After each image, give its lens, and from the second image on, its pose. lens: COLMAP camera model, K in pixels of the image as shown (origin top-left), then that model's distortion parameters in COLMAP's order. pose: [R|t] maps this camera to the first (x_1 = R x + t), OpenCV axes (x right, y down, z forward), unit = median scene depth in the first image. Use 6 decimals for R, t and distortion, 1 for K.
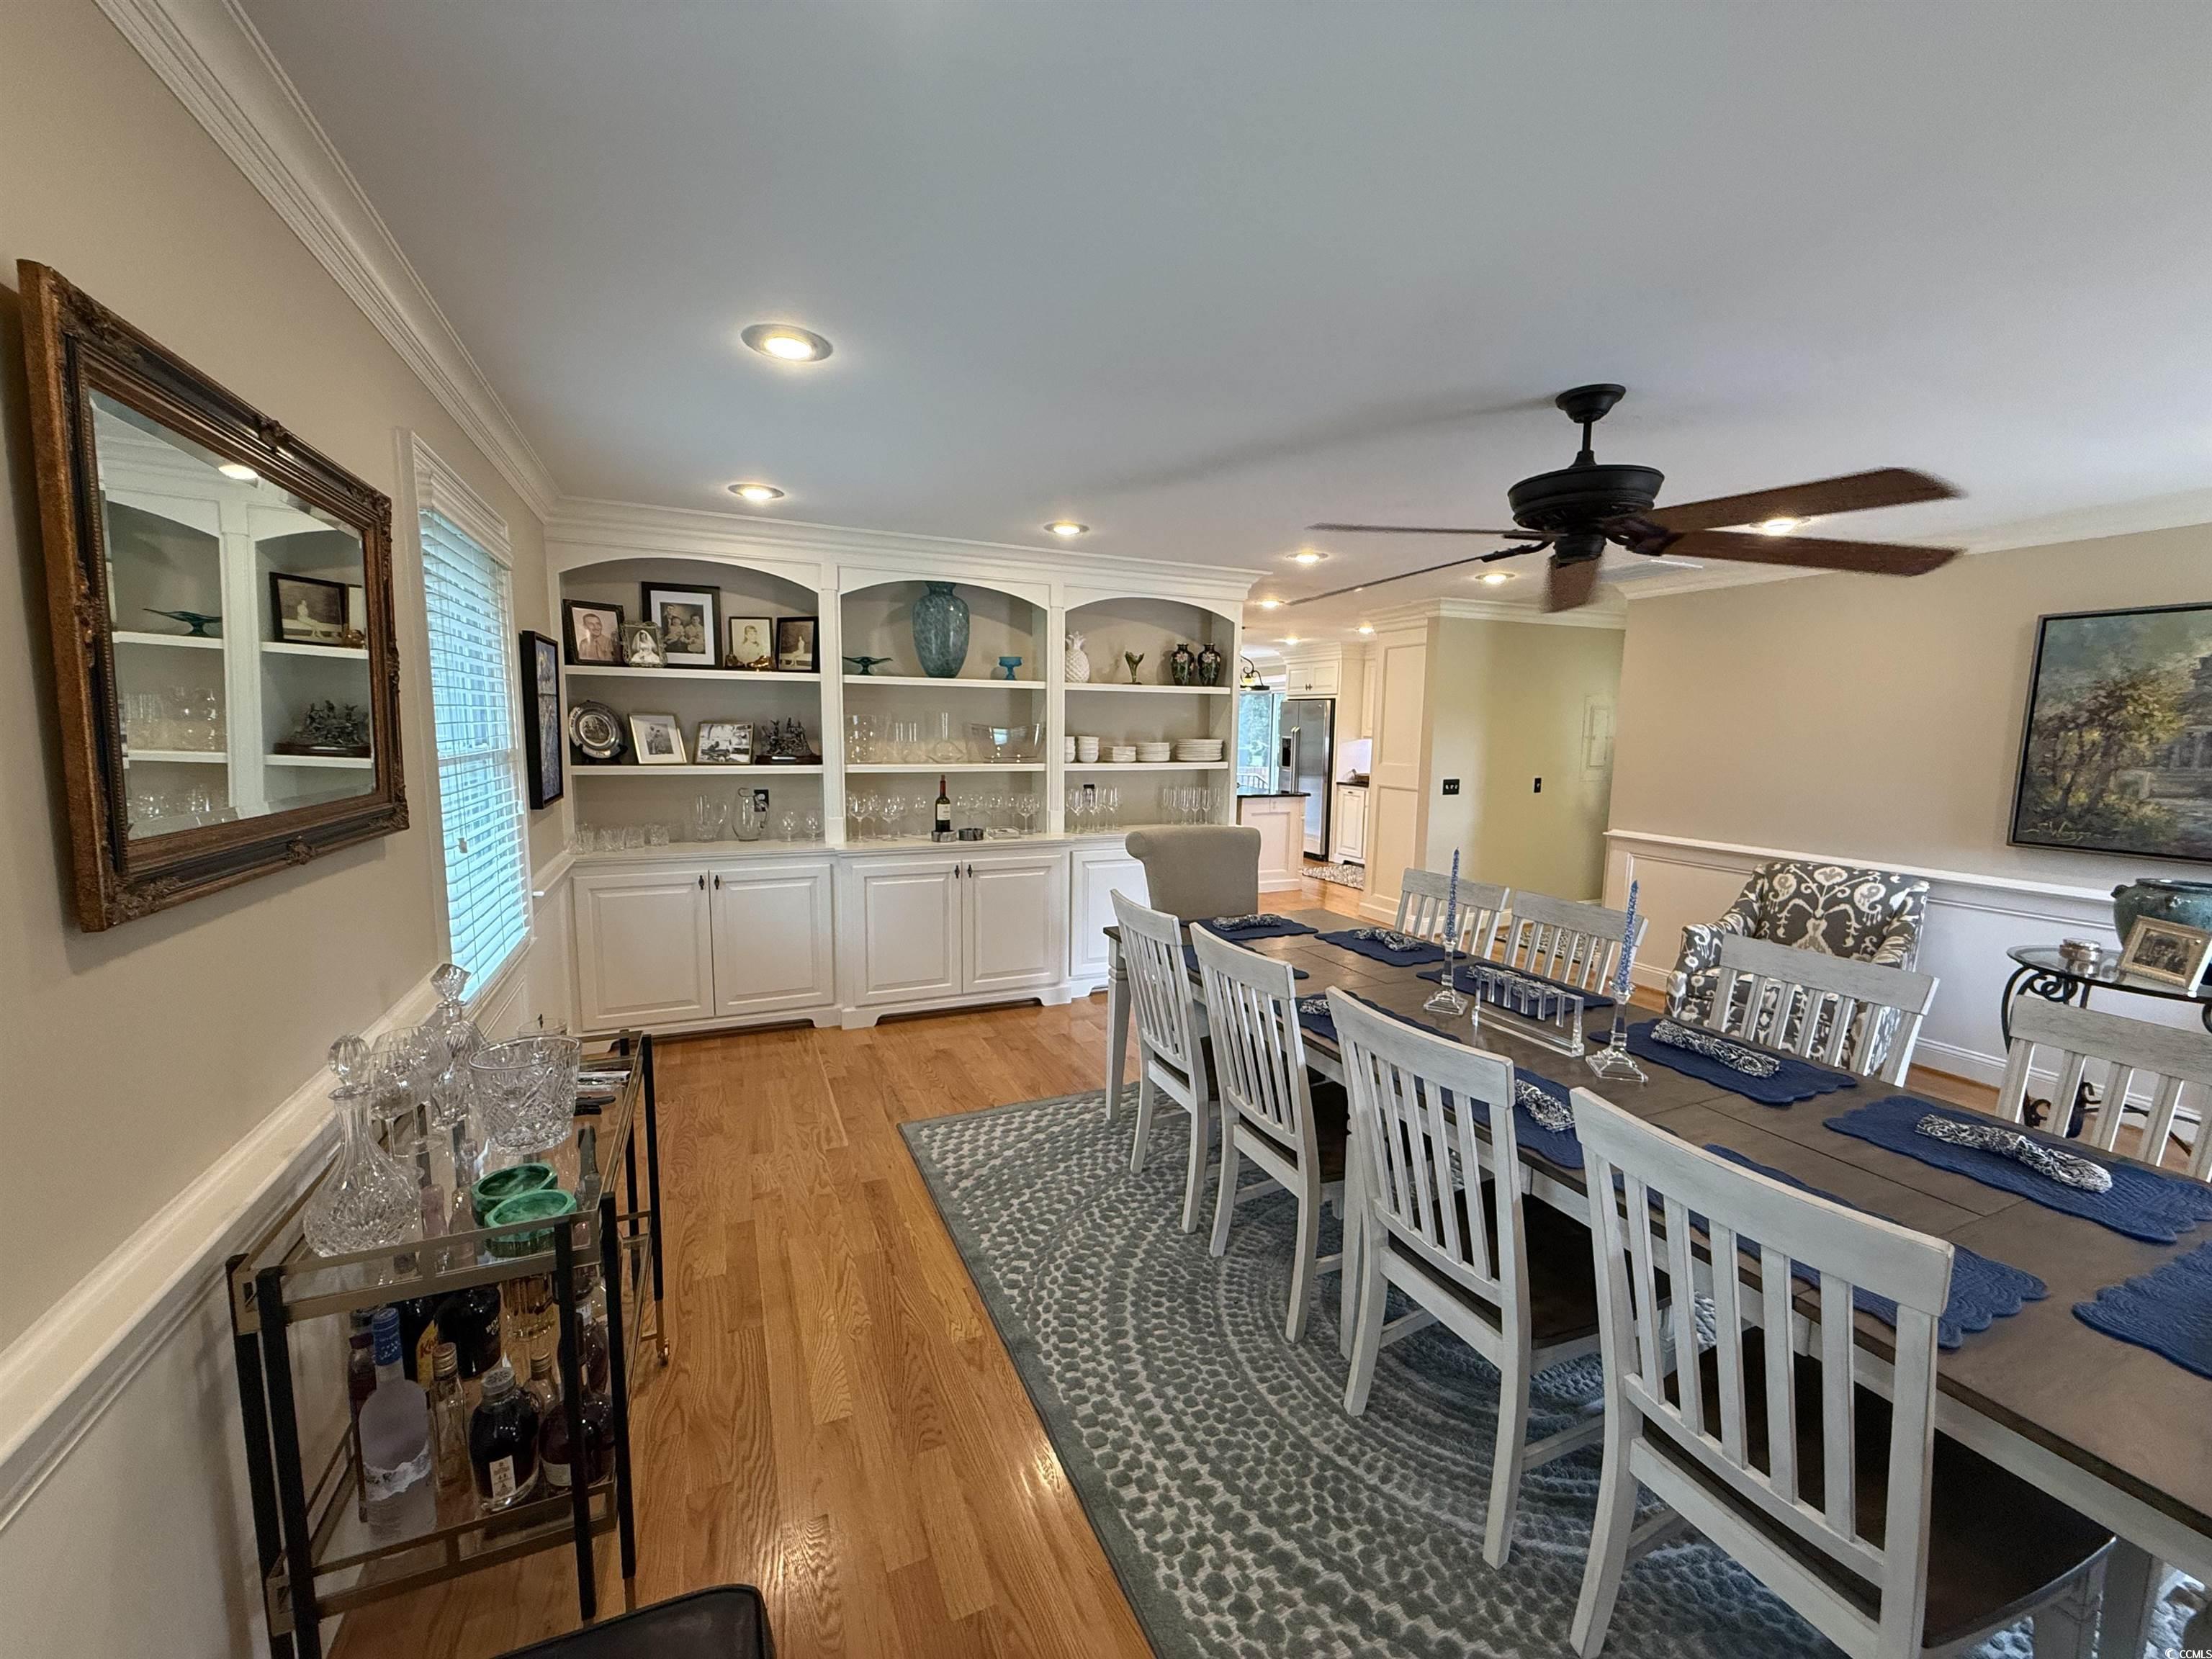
lens RADIAL K [[877.0, 0, 1100.8], [0, 877.0, 834.8], [0, 0, 1]] dist [-0.002033, -0.000116]
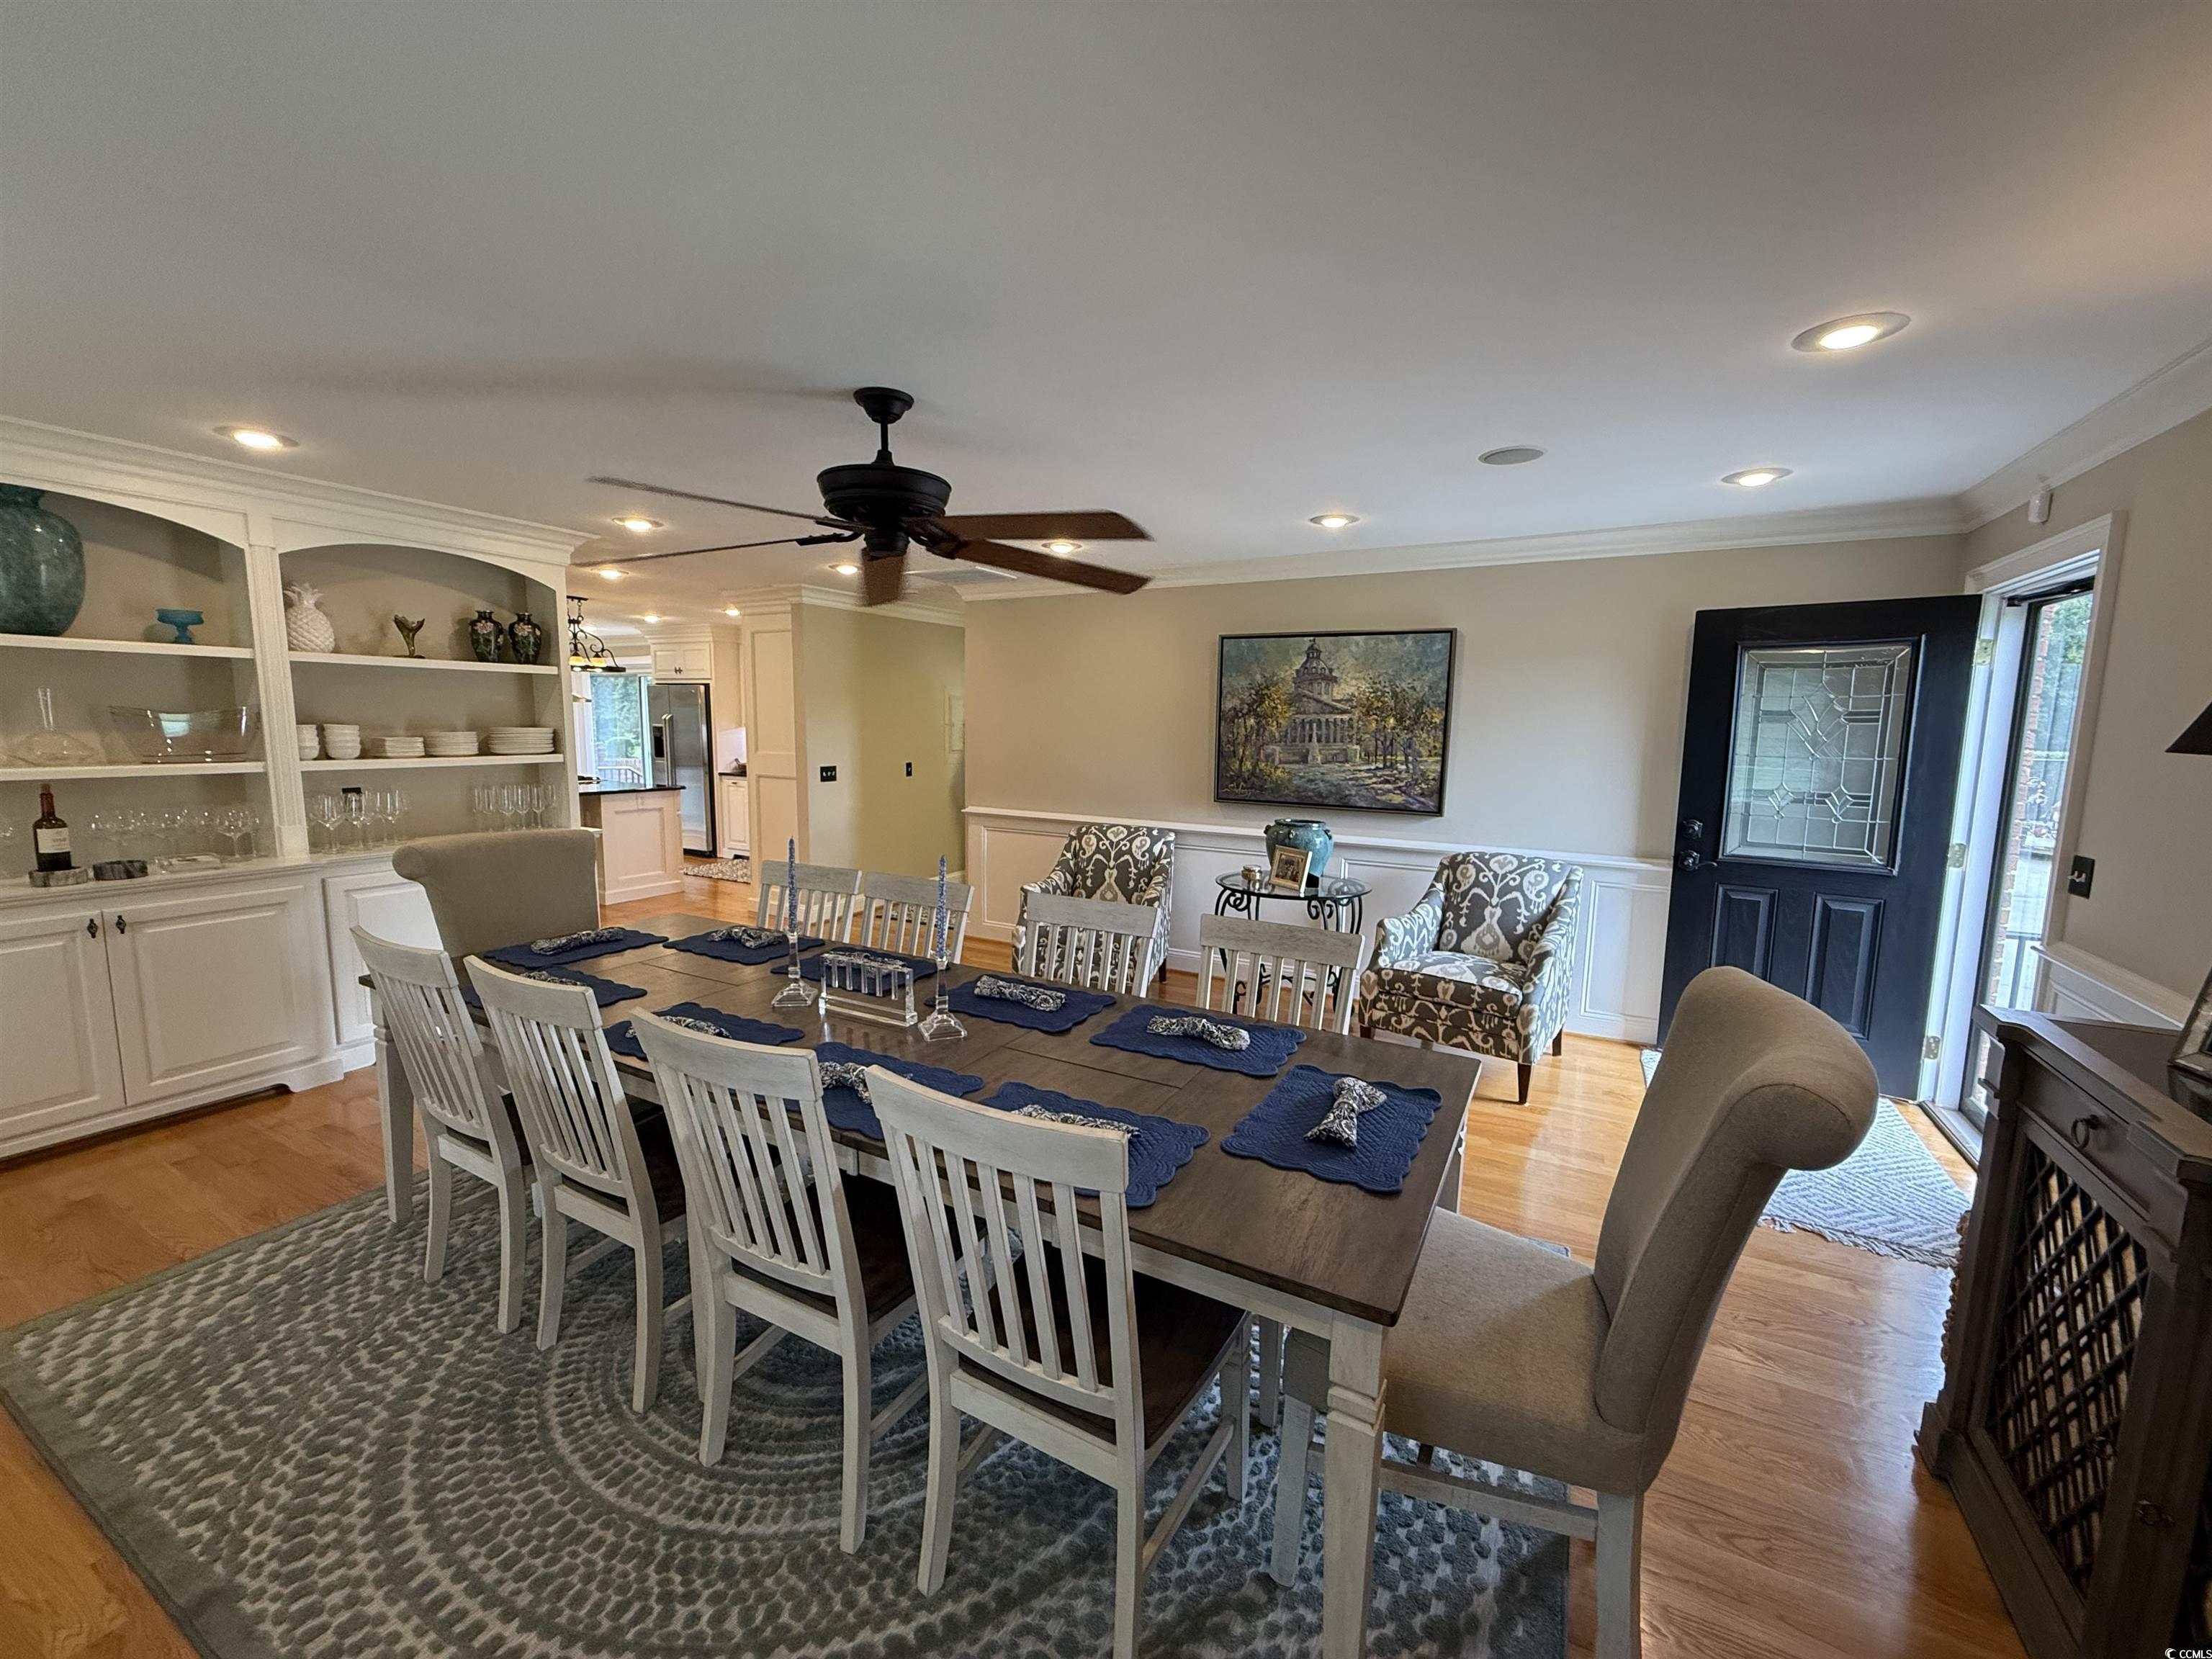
lens RADIAL K [[877.6, 0, 1101.7], [0, 877.6, 833.3], [0, 0, 1]] dist [0.000652, -0.000283]
pose [[0.794941, -0.077058, 0.601774, 0.053118], [0.069912, 0.996928, 0.035305, 0.000313], [-0.602646, 0.014006, 0.797886, 0.005596]]
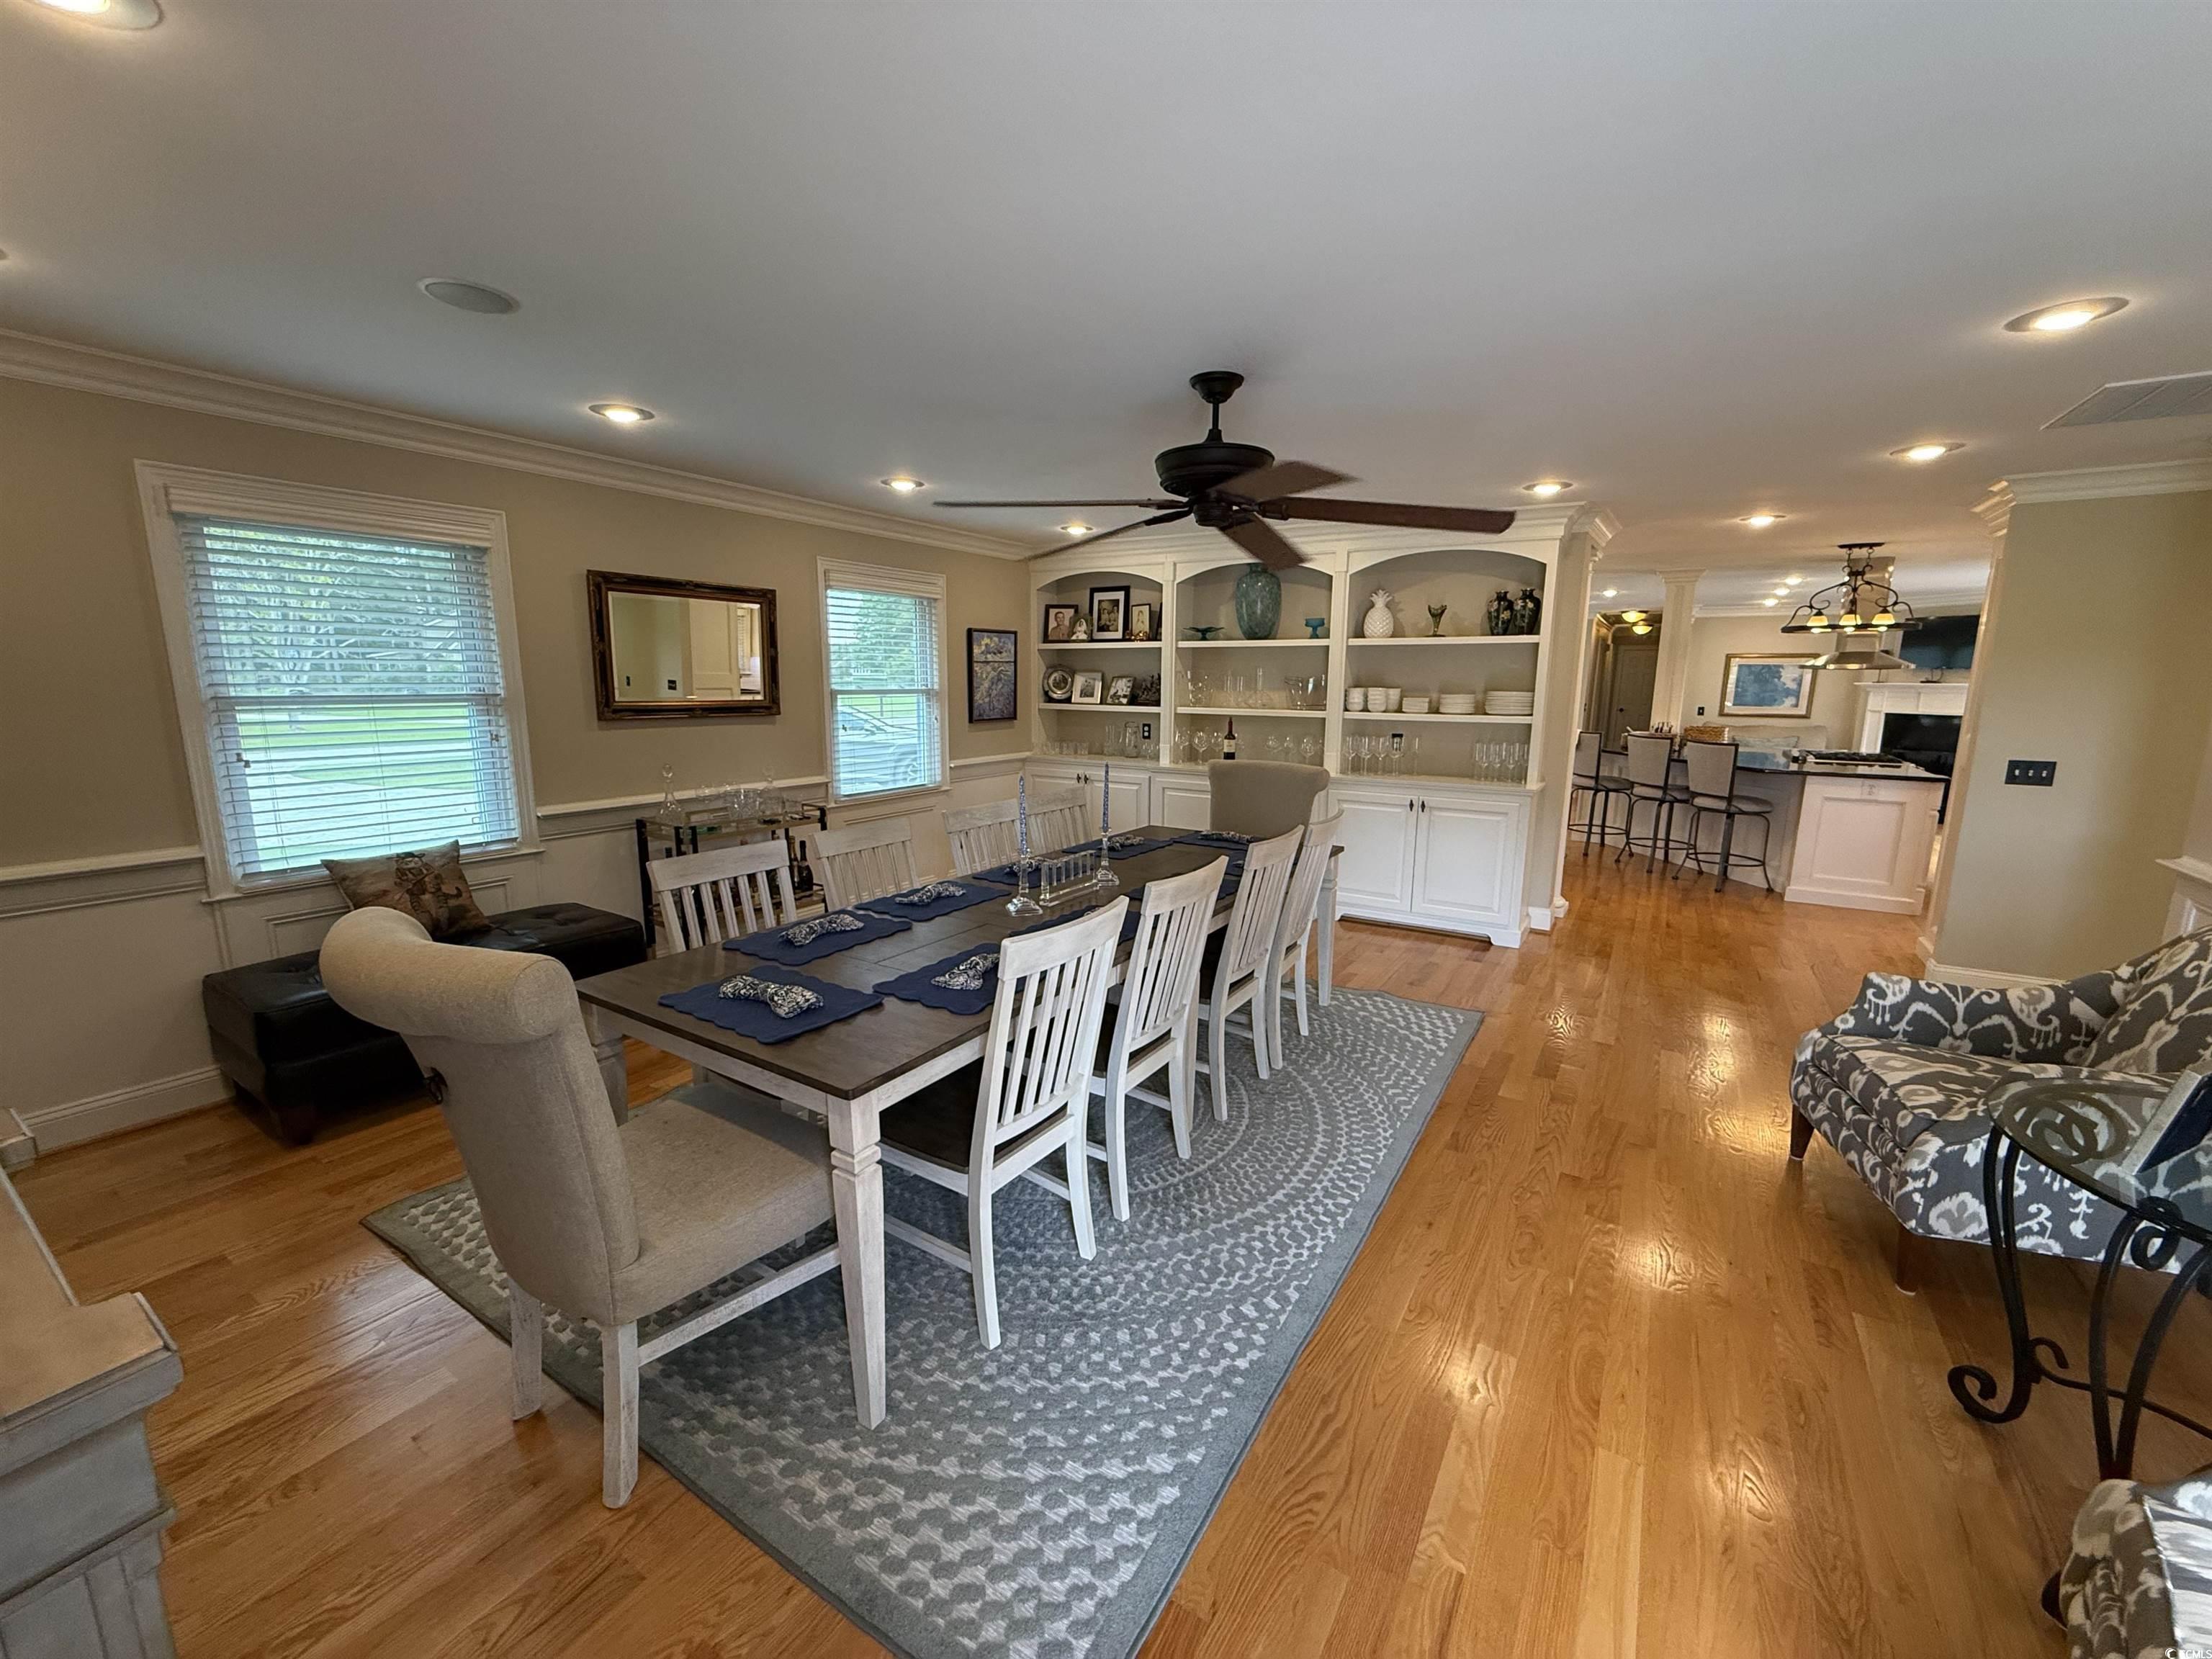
lens RADIAL K [[877.6, 0, 1101.7], [0, 877.6, 833.3], [0, 0, 1]] dist [0.000652, -0.000283]
pose [[0.553040, 0.136228, -0.821942, 0.846263], [-0.105492, 0.990051, 0.093110, 0.000493], [0.826449, 0.035215, 0.561909, 0.141459]]
